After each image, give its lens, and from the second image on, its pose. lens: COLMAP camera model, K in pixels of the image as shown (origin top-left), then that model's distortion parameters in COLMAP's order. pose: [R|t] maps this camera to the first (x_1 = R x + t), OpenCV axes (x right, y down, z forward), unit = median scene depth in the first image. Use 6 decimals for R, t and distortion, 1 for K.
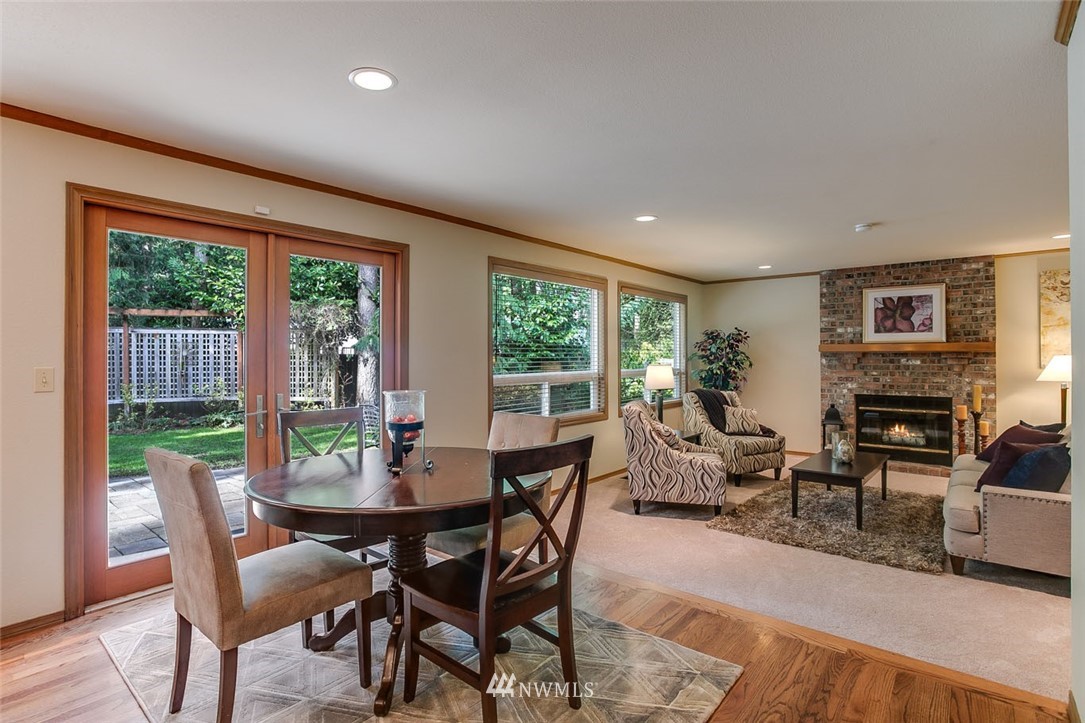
lens RADIAL K [[526.9, 0, 536.8], [0, 526.9, 353.7], [0, 0, 1]] dist [-0.048191, 0.019021]
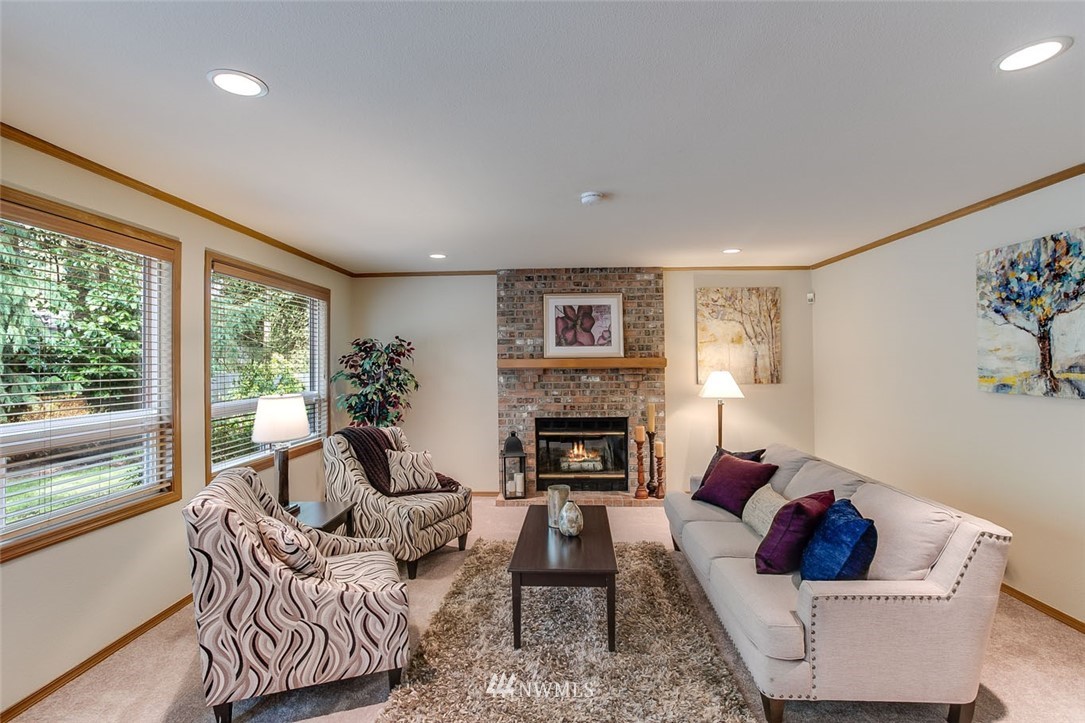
lens RADIAL K [[532.6, 0, 539.7], [0, 532.6, 357.5], [0, 0, 1]] dist [-0.029327, 0.000536]
pose [[0.790496, 0.001071, 0.612466, 0.091690], [0.006279, 0.999932, -0.009853, -0.012974], [-0.612434, 0.011634, 0.790436, 0.327974]]
